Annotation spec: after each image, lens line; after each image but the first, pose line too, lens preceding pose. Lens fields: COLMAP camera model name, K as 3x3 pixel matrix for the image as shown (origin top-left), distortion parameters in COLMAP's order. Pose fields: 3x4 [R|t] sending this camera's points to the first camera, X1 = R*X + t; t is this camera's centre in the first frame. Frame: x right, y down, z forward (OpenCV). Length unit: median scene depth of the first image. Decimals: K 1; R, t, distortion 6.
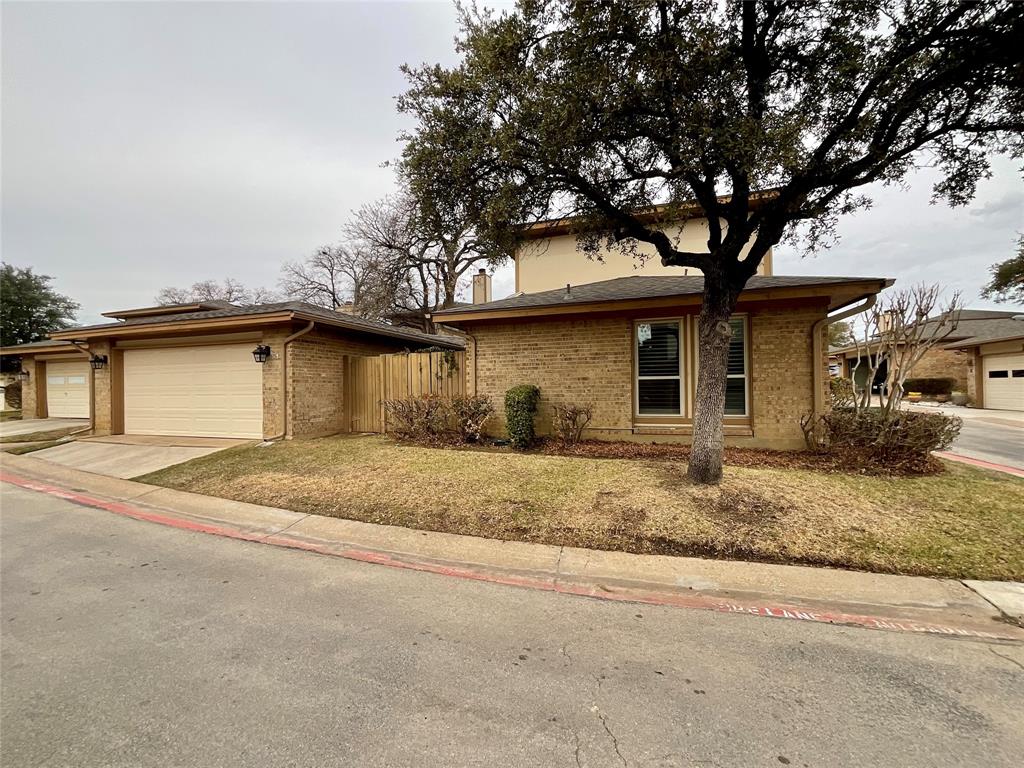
lens RADIAL K [[412.1, 0, 512.0], [0, 412.1, 384.0], [0, 0, 1]] dist [0.003999, 0.000119]
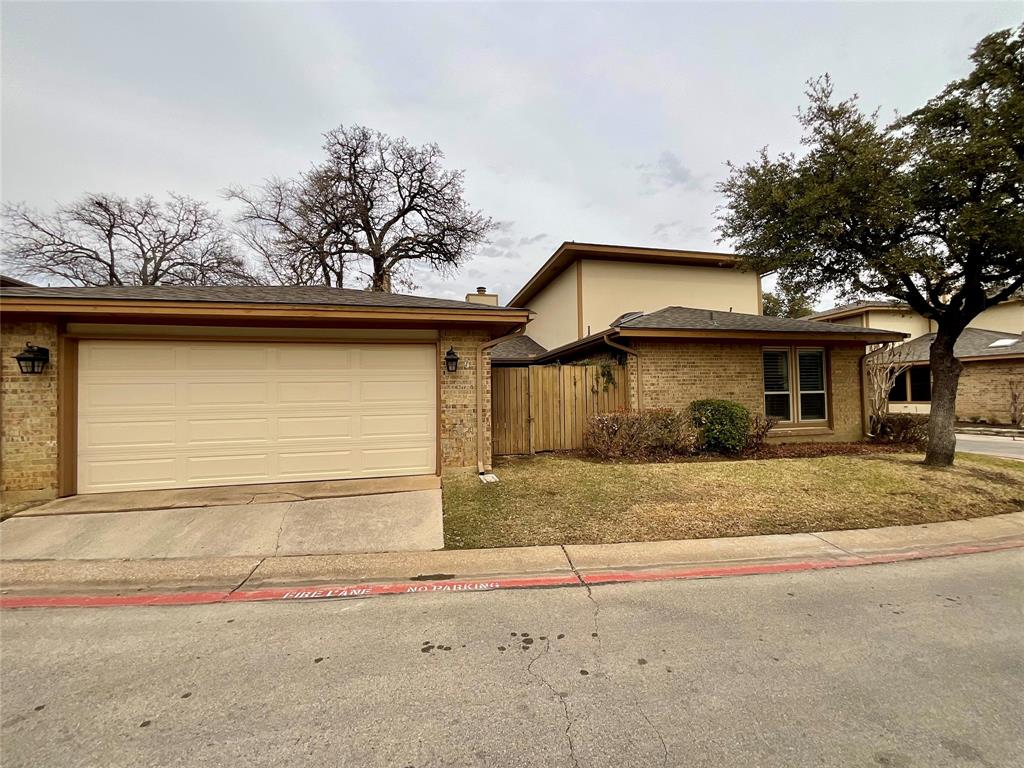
lens RADIAL K [[412.1, 0, 512.0], [0, 412.1, 384.0], [0, 0, 1]] dist [0.003999, 0.000119]
pose [[0.852259, 0.011405, 0.522996, -0.938730], [0.003377, 0.999622, -0.027302, -0.009194], [-0.523109, 0.025035, 0.851898, 0.304357]]
